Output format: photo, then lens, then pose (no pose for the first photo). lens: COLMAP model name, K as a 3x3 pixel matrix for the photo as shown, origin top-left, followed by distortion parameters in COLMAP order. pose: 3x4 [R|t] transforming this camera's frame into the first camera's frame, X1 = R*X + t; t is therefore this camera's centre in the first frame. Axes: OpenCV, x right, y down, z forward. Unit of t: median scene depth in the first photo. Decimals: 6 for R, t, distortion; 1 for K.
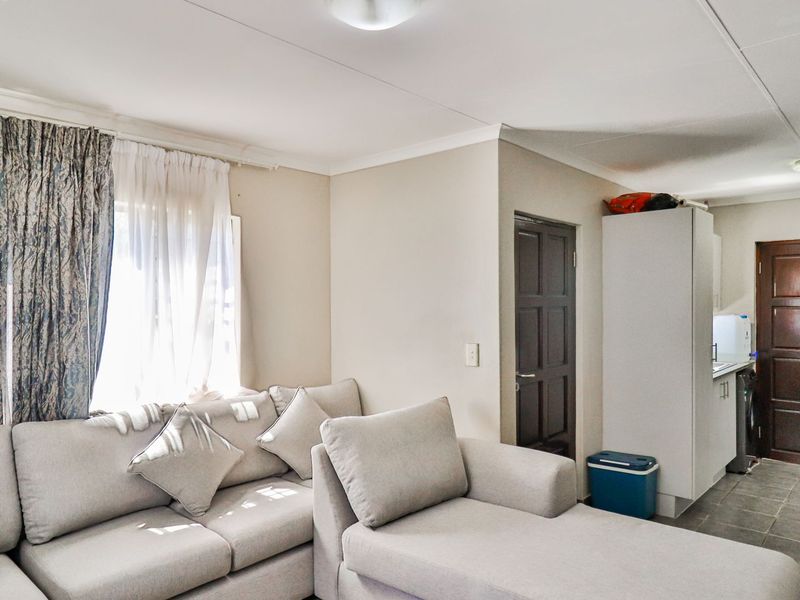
lens RADIAL K [[584.2, 0, 397.6], [0, 584.2, 307.7], [0, 0, 1]] dist [0.046675, -0.073052]
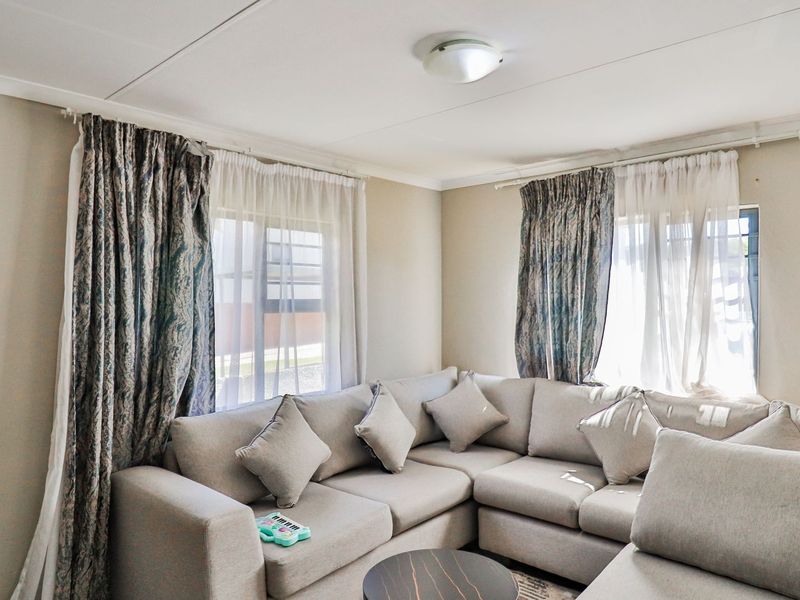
lens RADIAL K [[584.2, 0, 397.6], [0, 584.2, 307.7], [0, 0, 1]] dist [0.046675, -0.073052]
pose [[-0.040794, 0.019851, -0.998970, 0.815756], [-0.006329, 0.999777, 0.020125, -0.014680], [0.999148, 0.007143, -0.040659, 0.615394]]
